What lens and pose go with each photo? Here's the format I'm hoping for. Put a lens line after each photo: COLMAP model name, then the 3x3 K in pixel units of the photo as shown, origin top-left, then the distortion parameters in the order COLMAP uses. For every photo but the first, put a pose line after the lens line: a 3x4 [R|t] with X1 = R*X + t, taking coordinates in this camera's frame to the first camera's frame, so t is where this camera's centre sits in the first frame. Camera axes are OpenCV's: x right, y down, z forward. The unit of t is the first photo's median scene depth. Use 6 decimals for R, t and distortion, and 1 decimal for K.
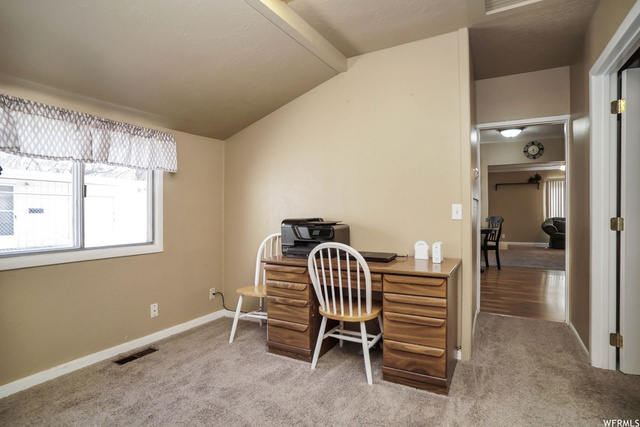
lens RADIAL K [[330.4, 0, 320.0], [0, 330.4, 211.8], [0, 0, 1]] dist [-0.006056, 0.004667]
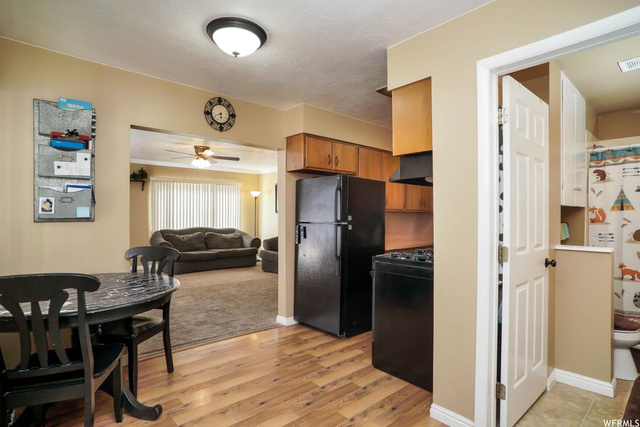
lens RADIAL K [[330.4, 0, 317.3], [0, 330.4, 213.8], [0, 0, 1]] dist [-0.006056, 0.004667]
pose [[0.353152, 0.002486, 0.935563, 0.216756], [-0.000105, 0.999997, -0.002618, -0.029155], [-0.935566, 0.000826, 0.353151, 0.673633]]
